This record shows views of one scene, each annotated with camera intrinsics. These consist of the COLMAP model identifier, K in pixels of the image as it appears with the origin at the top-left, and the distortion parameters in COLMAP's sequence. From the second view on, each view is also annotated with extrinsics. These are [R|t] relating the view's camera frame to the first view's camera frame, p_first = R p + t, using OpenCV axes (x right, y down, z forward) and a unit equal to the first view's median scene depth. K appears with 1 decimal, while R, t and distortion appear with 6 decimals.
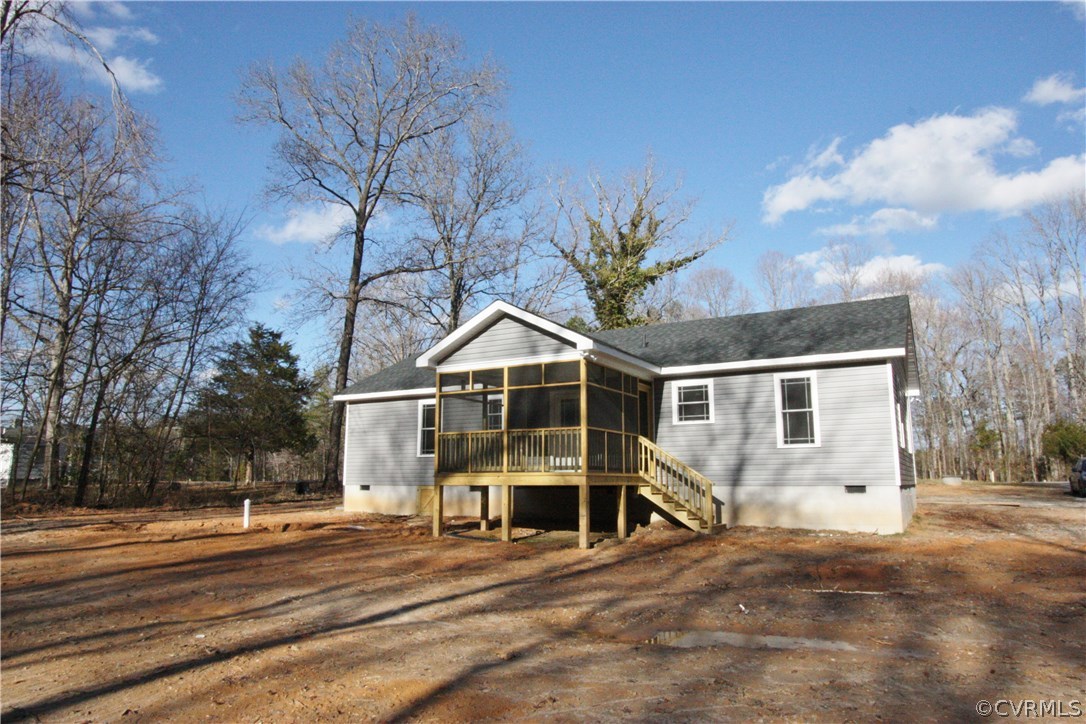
lens RADIAL K [[700.0, 0, 540.3], [0, 700.0, 362.3], [0, 0, 1]] dist [0.007738, 0.000101]
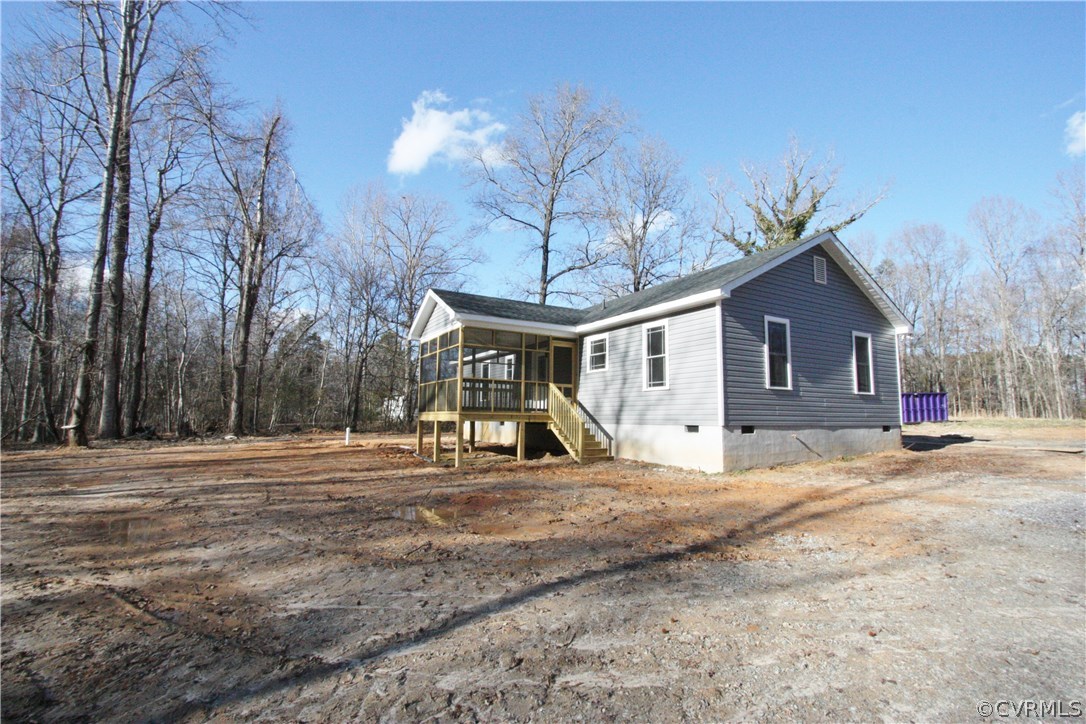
lens RADIAL K [[502.6, 0, 546.7], [0, 502.6, 363.7], [0, 0, 1]] dist [-0.026313, 0.004629]
pose [[0.866529, -0.044526, -0.497137, 0.584228], [0.072278, 0.996709, 0.036714, 0.037255], [0.493866, -0.067746, 0.866895, 0.229091]]
